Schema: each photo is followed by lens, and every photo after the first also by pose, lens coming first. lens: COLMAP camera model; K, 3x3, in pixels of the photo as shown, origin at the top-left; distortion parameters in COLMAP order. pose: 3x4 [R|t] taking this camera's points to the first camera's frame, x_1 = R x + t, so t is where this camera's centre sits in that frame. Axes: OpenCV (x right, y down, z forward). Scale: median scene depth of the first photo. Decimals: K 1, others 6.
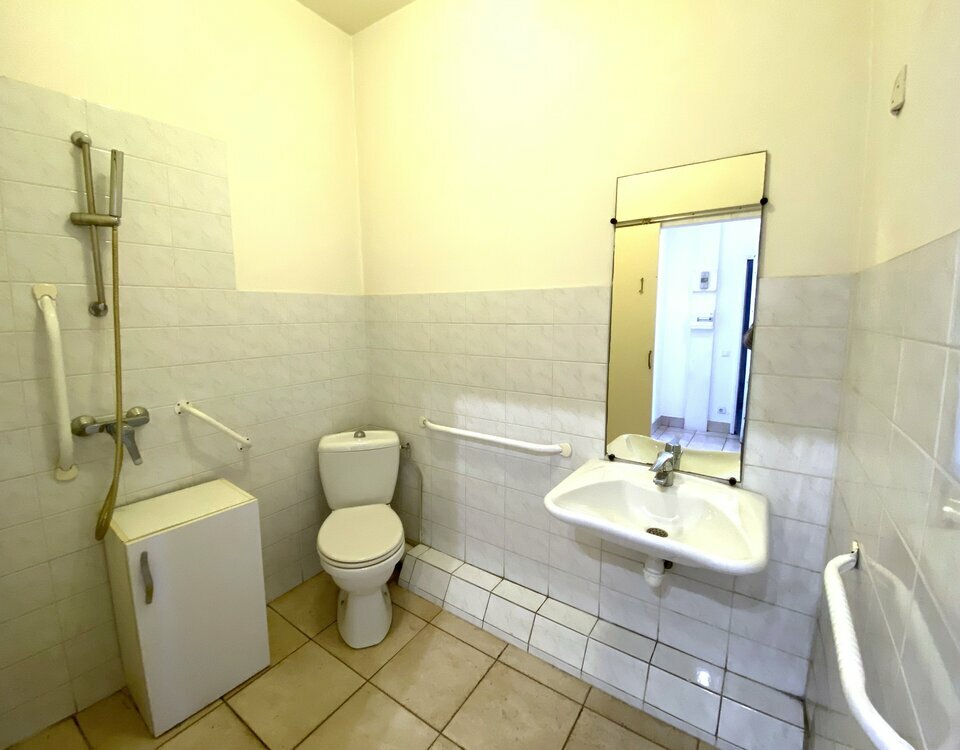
lens RADIAL K [[419.9, 0, 480.0], [0, 419.9, 375.0], [0, 0, 1]] dist [0.001254, 0.000120]
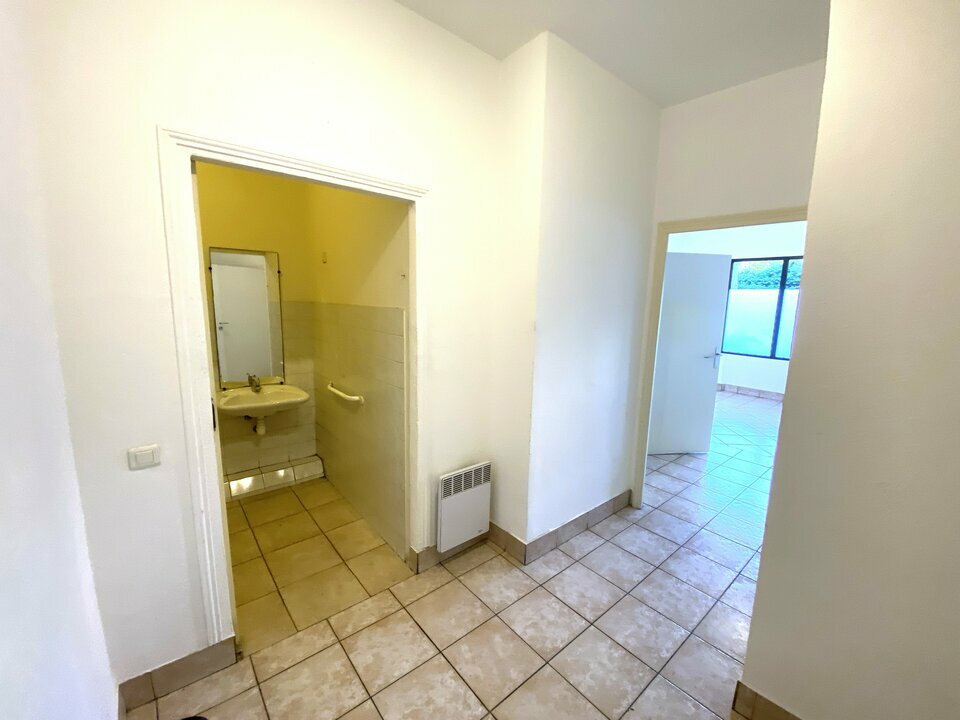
lens RADIAL K [[396.0, 0, 480.0], [0, 396.0, 360.0], [0, 0, 1]] dist [0.012940, -0.014800]
pose [[0.264804, -0.140678, 0.953986, -1.380242], [0.111235, 0.987154, 0.114693, -0.016099], [-0.957865, 0.075745, 0.277051, -0.815821]]
